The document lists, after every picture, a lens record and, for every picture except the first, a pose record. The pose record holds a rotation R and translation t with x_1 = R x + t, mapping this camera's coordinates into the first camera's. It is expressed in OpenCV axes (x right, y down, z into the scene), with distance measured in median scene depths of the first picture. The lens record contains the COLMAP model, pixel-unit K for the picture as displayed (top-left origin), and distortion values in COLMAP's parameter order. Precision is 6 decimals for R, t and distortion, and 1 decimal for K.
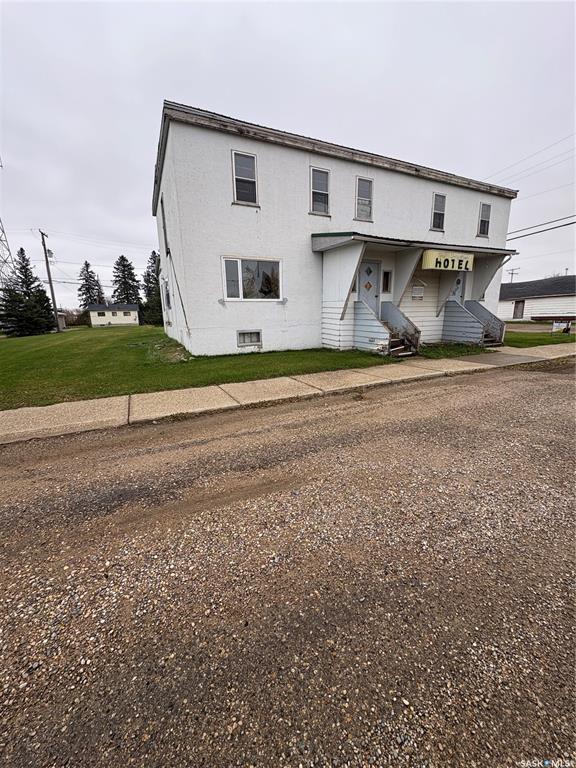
lens RADIAL K [[308.8, 0, 288.0], [0, 308.8, 384.0], [0, 0, 1]] dist [-0.001407, -0.000004]
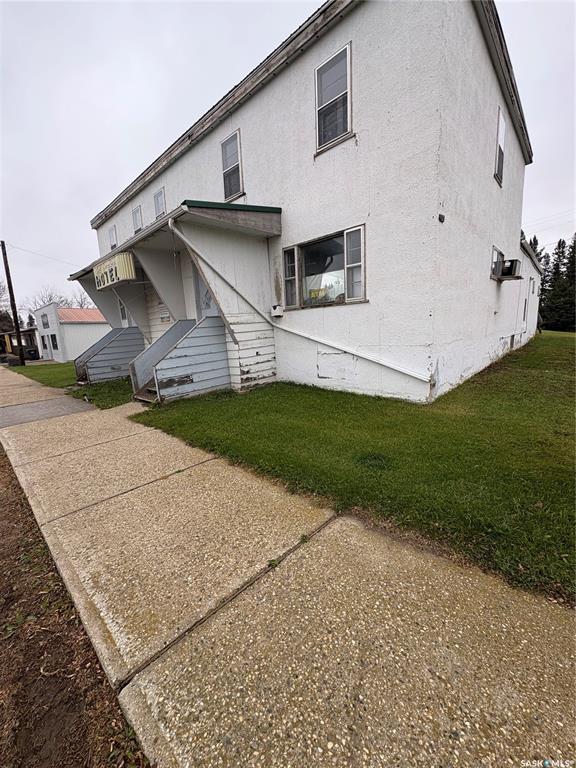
lens RADIAL K [[308.8, 0, 288.0], [0, 308.8, 384.0], [0, 0, 1]] dist [-0.001407, -0.000004]
pose [[0.363628, 0.164365, -0.916929, 1.407175], [-0.162016, 0.980468, 0.111504, -0.287650], [0.917347, 0.108011, 0.383155, 1.134169]]
